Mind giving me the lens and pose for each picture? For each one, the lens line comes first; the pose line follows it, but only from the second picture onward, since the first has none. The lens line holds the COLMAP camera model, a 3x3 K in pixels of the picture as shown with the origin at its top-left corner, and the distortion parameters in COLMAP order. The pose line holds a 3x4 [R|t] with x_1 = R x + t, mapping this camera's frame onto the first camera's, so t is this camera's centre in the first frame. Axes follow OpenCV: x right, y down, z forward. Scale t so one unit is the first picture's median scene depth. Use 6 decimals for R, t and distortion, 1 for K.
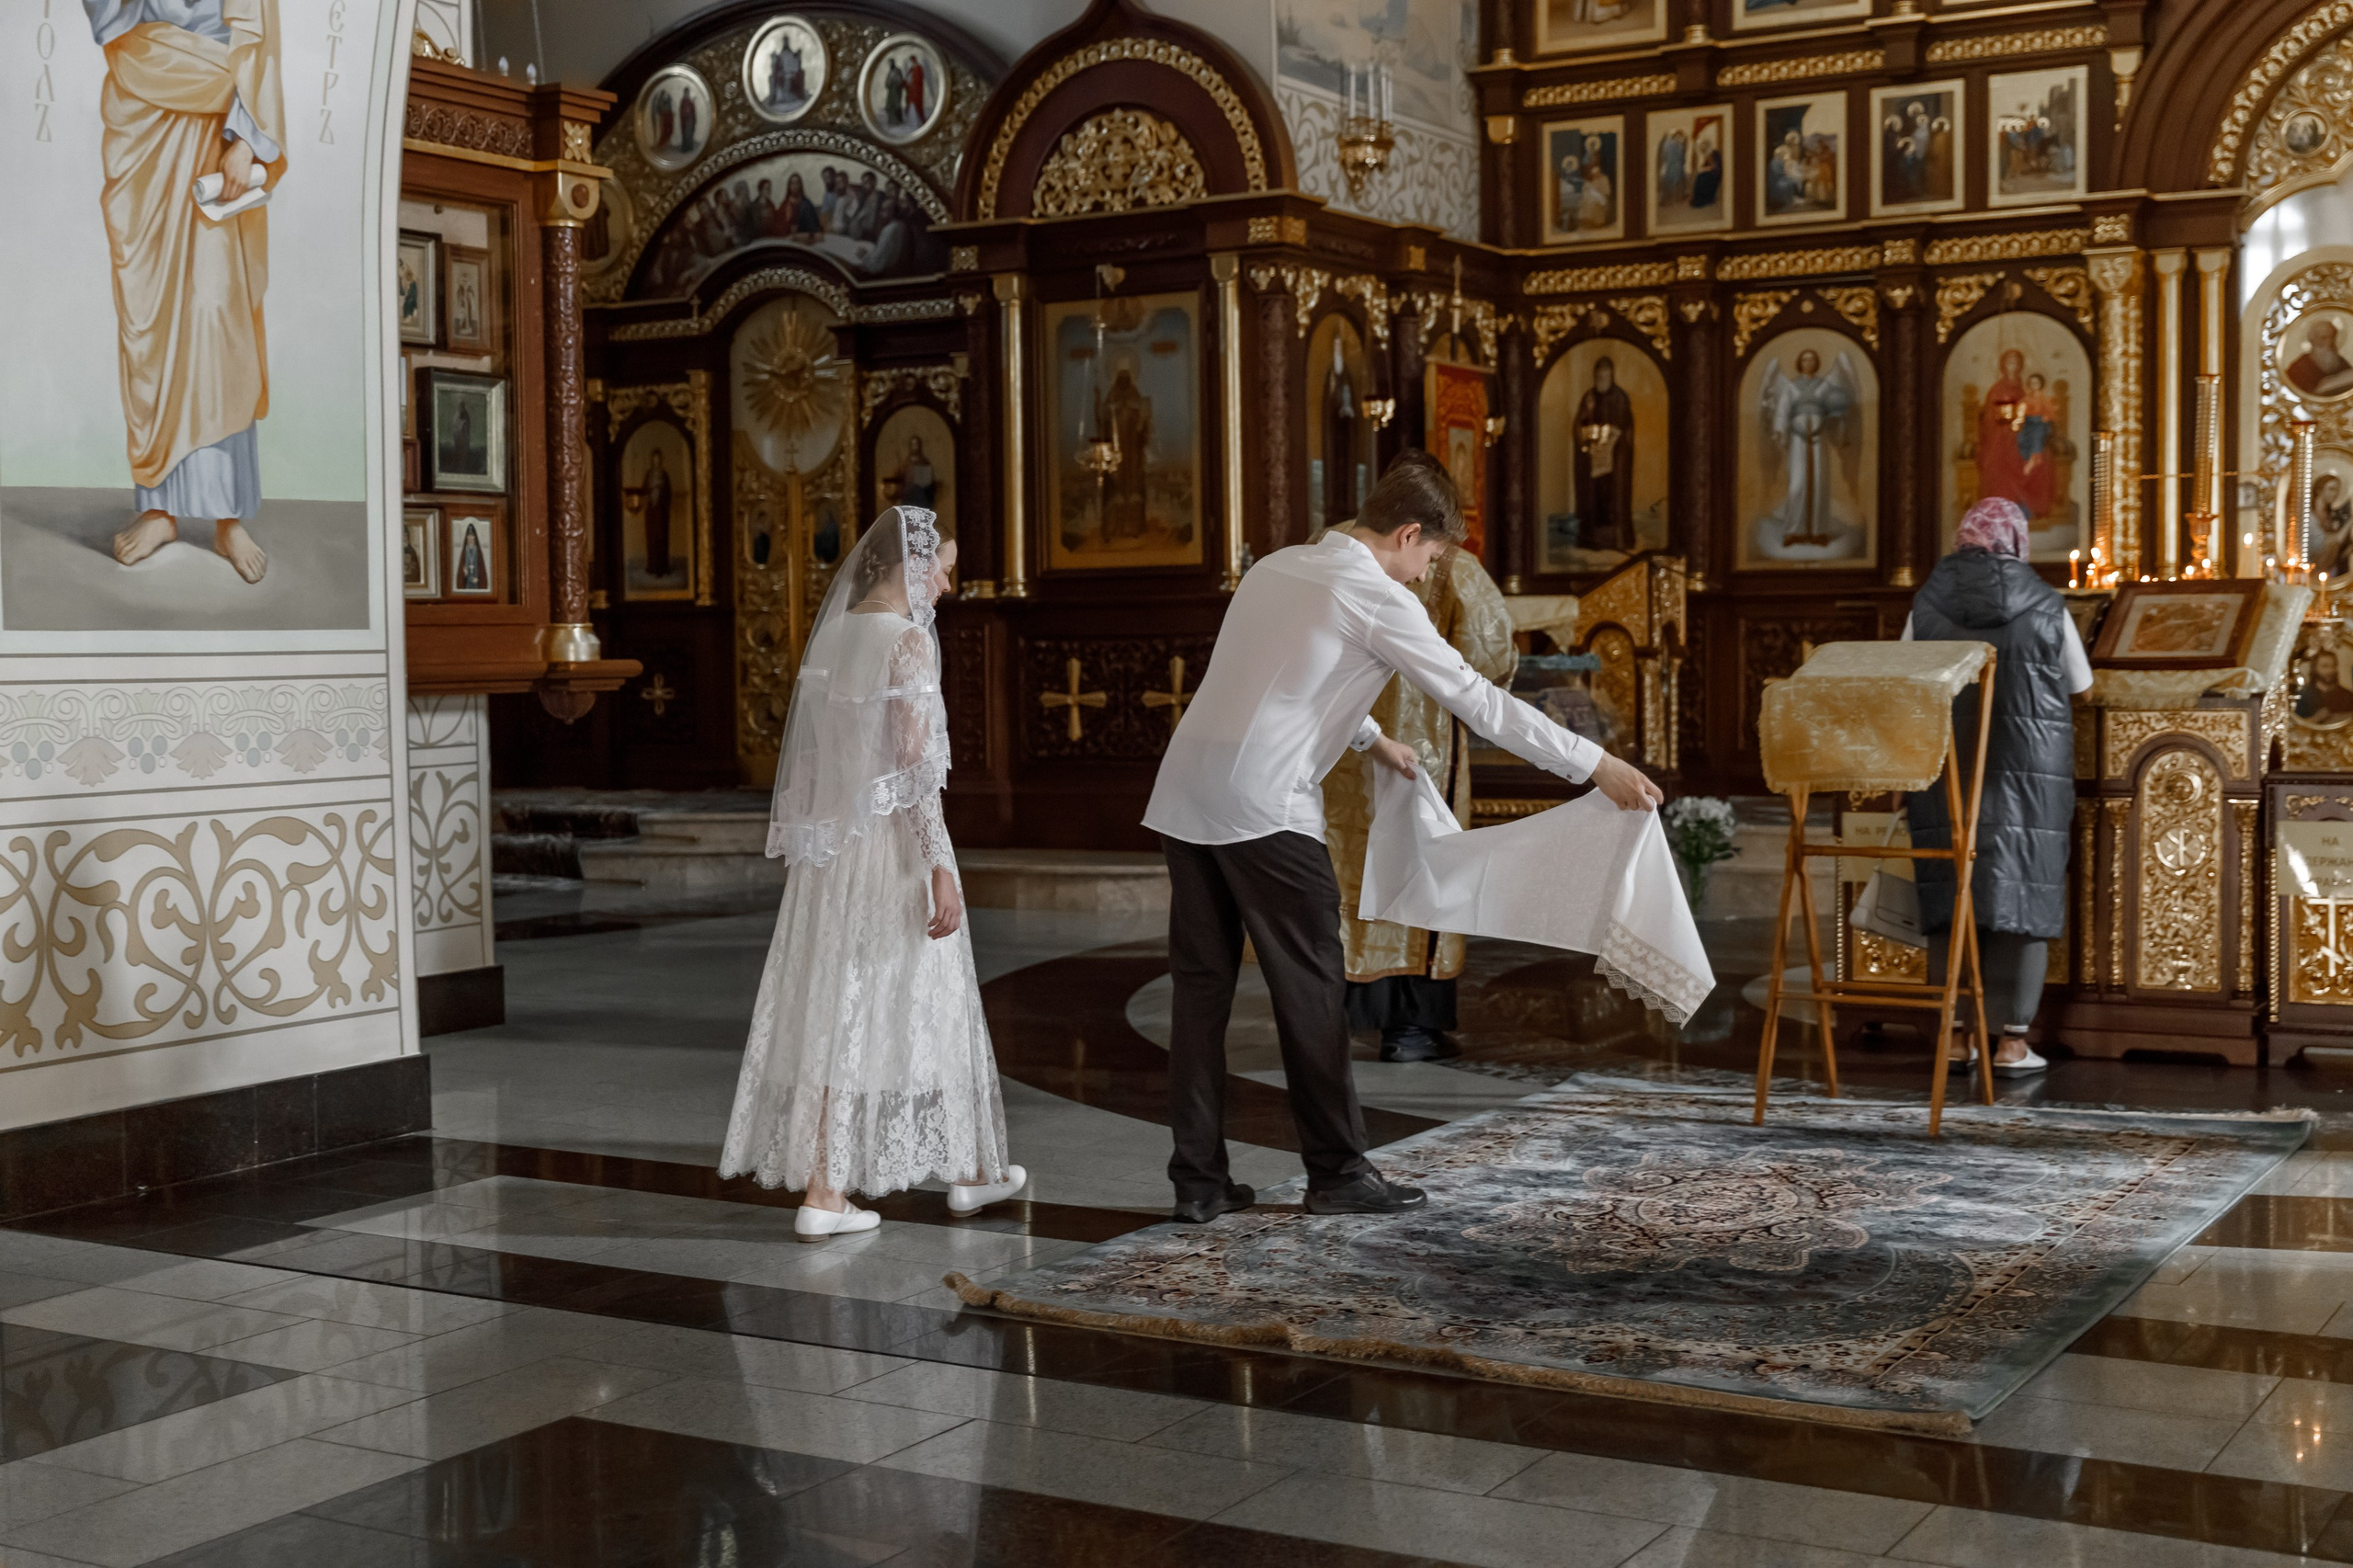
lens RADIAL K [[2958.5, 0, 1176.6], [0, 2958.5, 784.0], [0, 0, 1]] dist [0.002371, 0.001630]
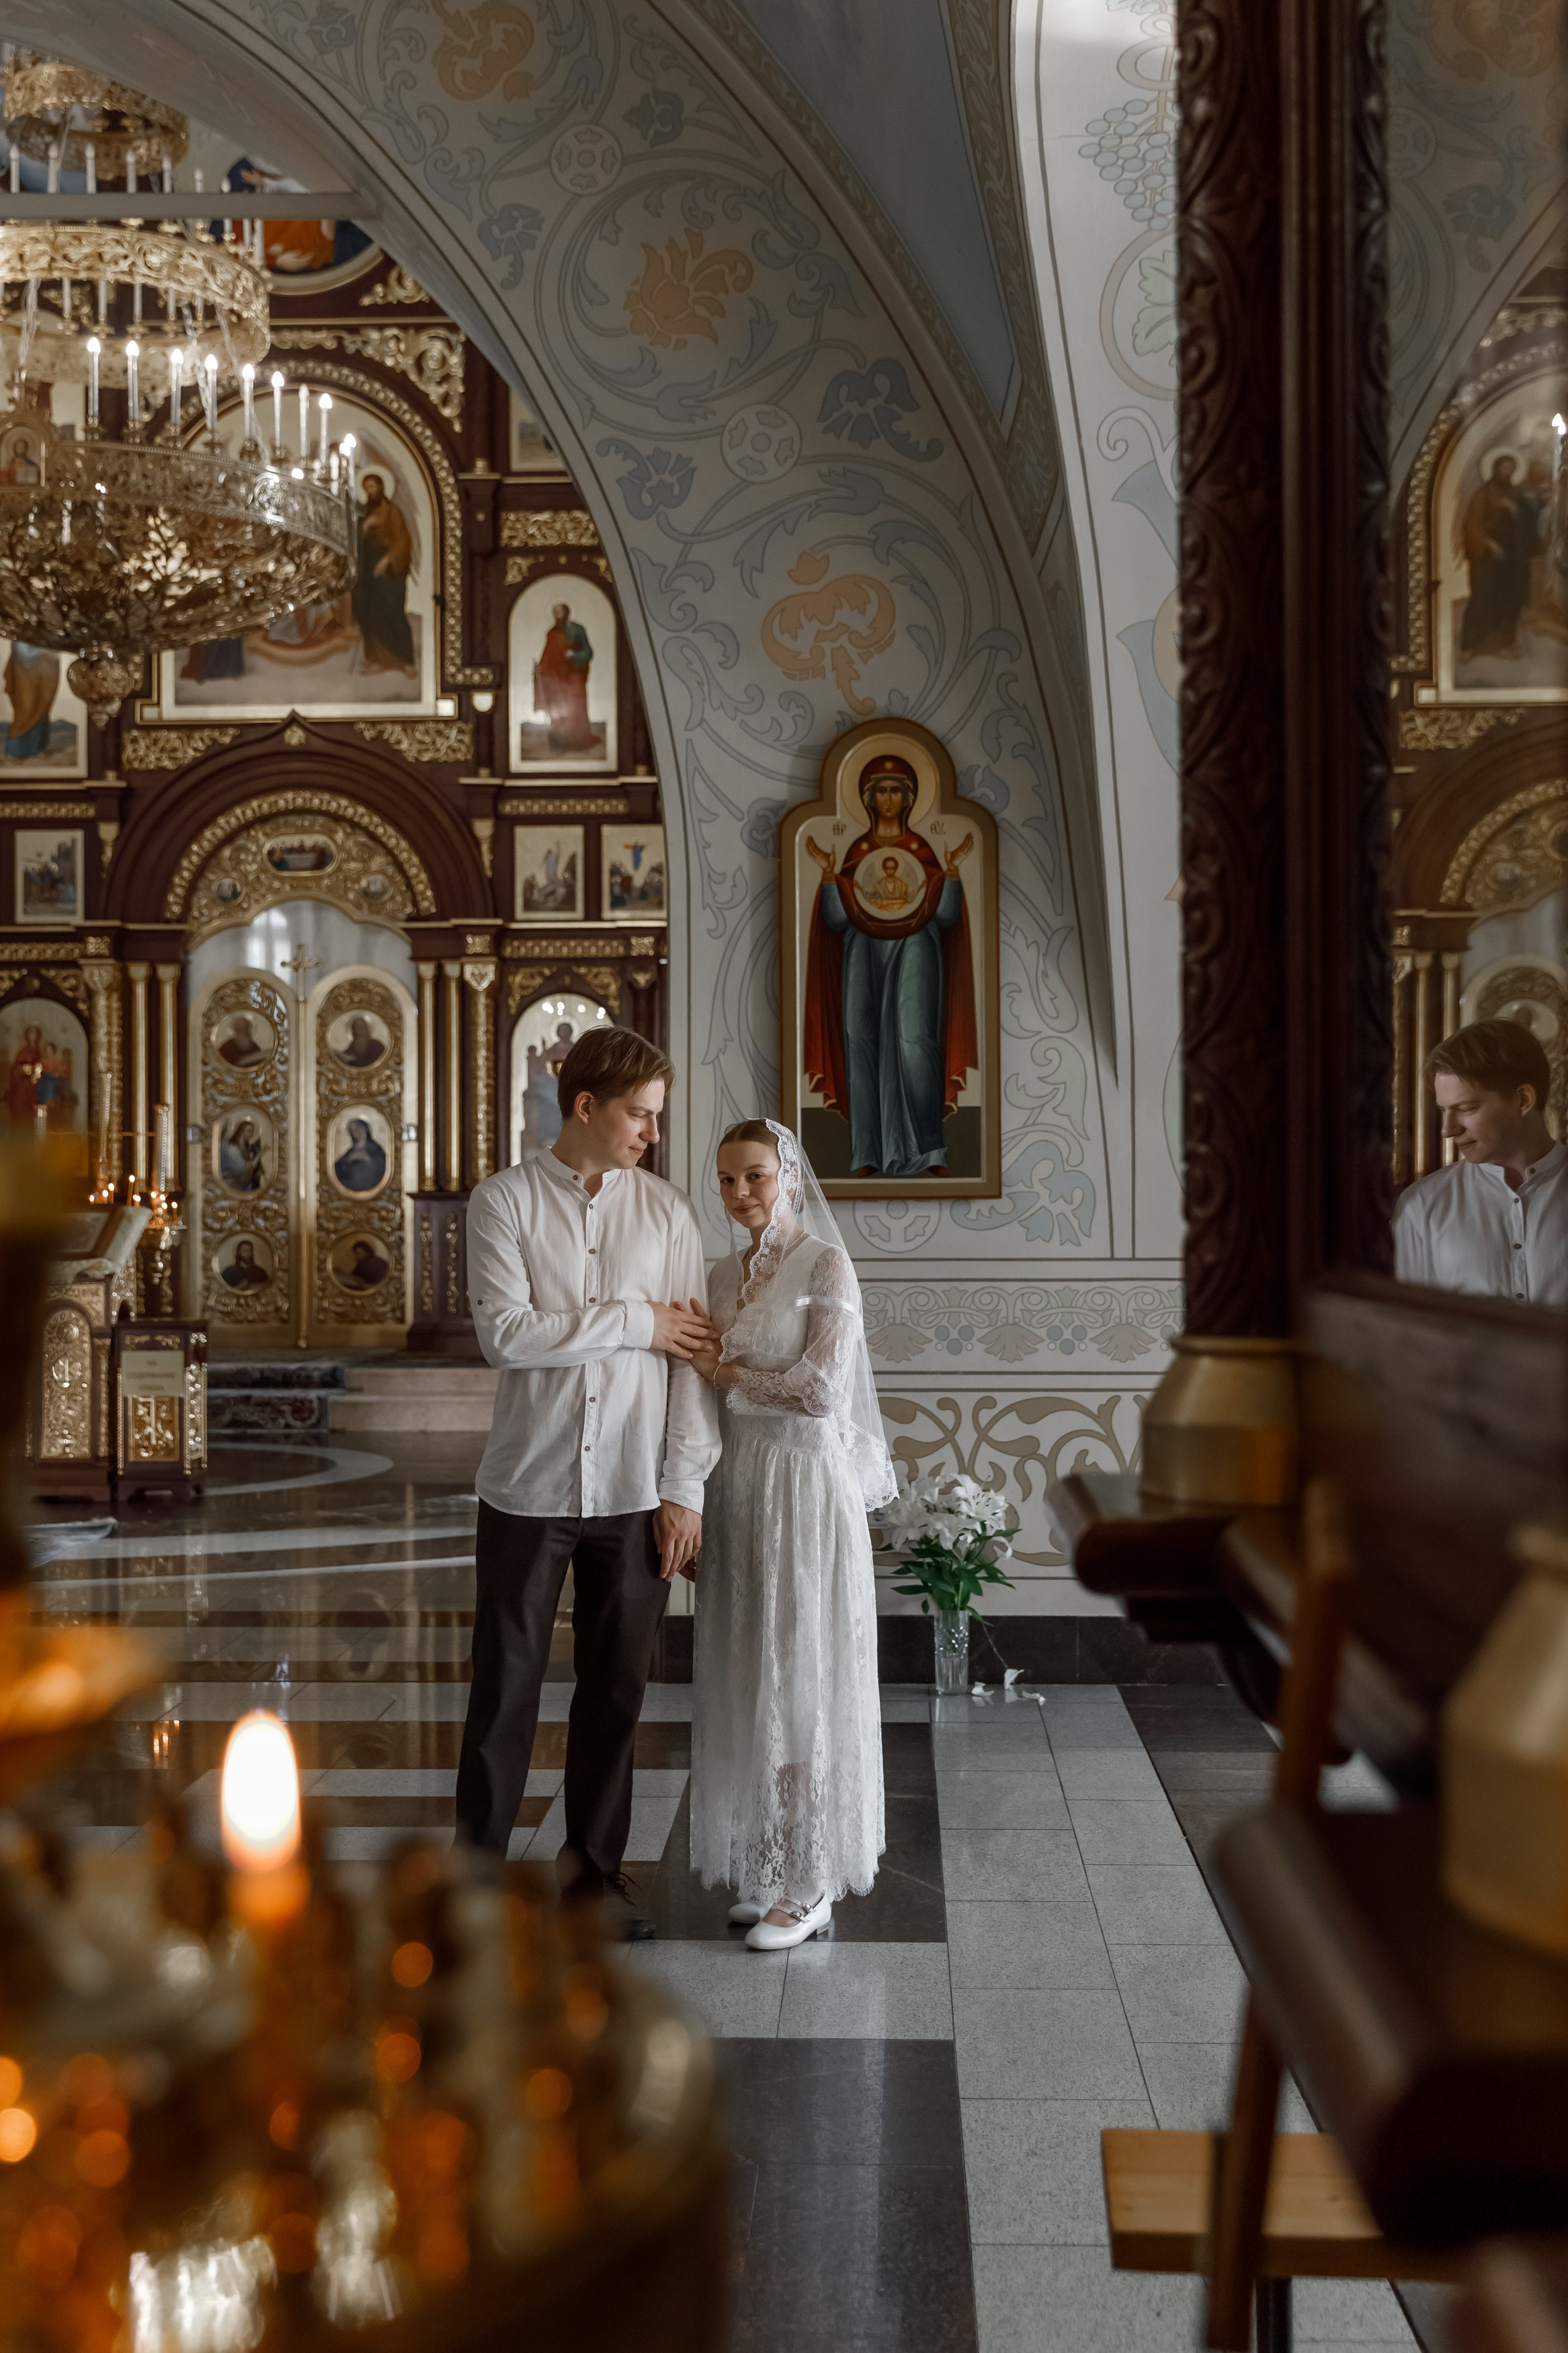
lens RADIAL K [[2657.7, 0, 783.3], [0, 2657.7, 1177.8], [0, 0, 1]] dist [0.007588, -0.008610]
pose [[0.877134, 0.012868, 0.480074, -0.010089], [0.016994, 0.998183, -0.057806, 0.004508], [-0.479946, 0.058862, 0.875321, -0.280519]]
